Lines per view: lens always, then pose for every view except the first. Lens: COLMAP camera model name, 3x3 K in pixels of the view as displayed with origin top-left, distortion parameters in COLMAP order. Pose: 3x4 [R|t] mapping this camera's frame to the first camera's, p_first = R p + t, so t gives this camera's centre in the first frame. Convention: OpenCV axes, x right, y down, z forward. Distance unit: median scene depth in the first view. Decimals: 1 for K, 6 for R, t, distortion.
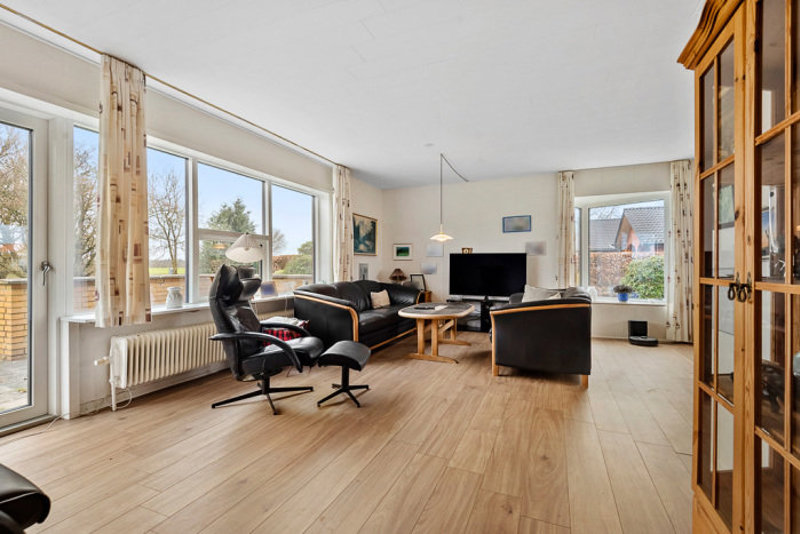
lens RADIAL K [[366.1, 0, 396.5], [0, 366.1, 264.7], [0, 0, 1]] dist [0.039162, -0.023478]
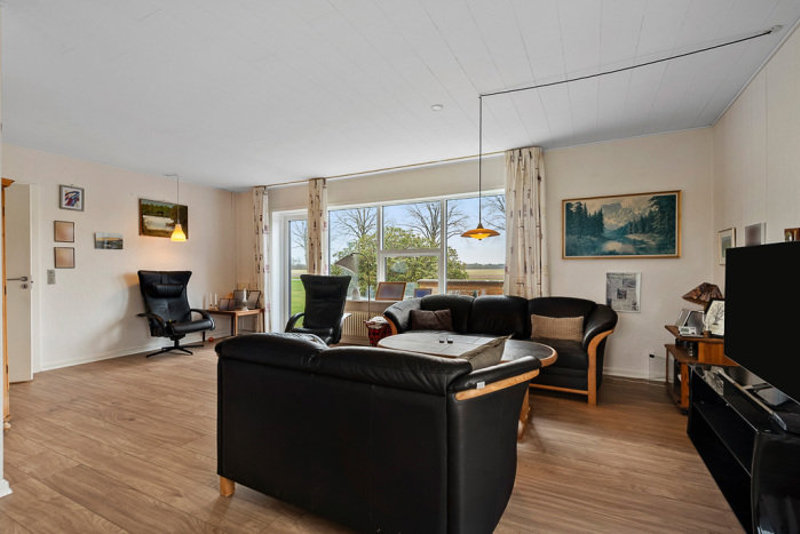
lens RADIAL K [[366.1, 0, 396.5], [0, 366.1, 264.7], [0, 0, 1]] dist [0.039162, -0.023478]
pose [[-0.074239, -0.010537, -0.997185, 0.682313], [0.004507, 0.999930, -0.010902, -0.013721], [0.997230, -0.005304, -0.074186, 0.832868]]
